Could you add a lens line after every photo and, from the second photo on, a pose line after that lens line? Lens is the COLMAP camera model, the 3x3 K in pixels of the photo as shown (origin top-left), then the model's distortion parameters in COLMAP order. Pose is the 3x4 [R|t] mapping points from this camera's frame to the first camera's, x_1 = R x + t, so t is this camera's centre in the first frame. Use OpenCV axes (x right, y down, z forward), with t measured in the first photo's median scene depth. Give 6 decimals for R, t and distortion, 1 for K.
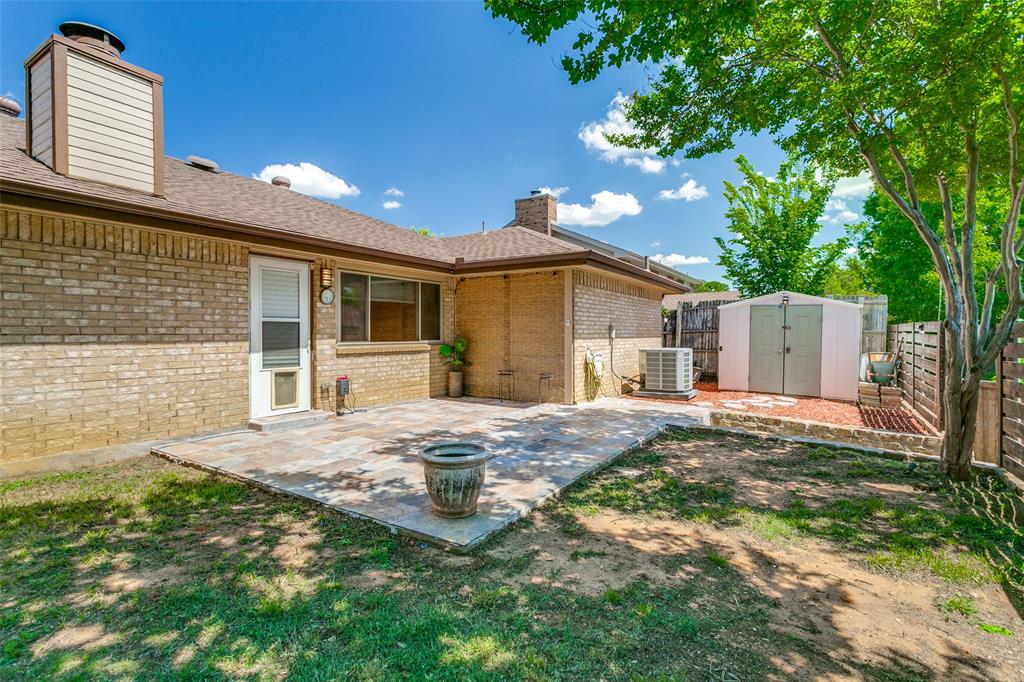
lens RADIAL K [[482.4, 0, 513.0], [0, 482.4, 339.7], [0, 0, 1]] dist [0.005584, -0.000199]
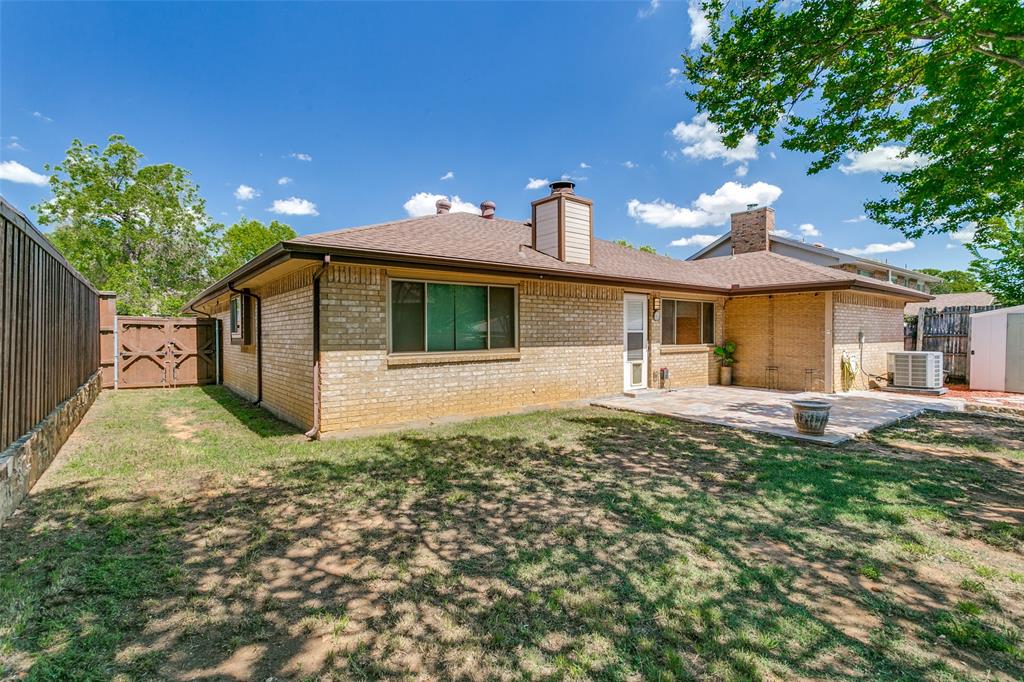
lens RADIAL K [[482.4, 0, 513.1], [0, 482.4, 337.7], [0, 0, 1]] dist [0.005584, -0.000199]
pose [[0.942729, 0.003531, -0.333542, -0.256532], [-0.004441, 0.999988, -0.001965, -0.011607], [0.333531, 0.003333, 0.942733, -0.534240]]
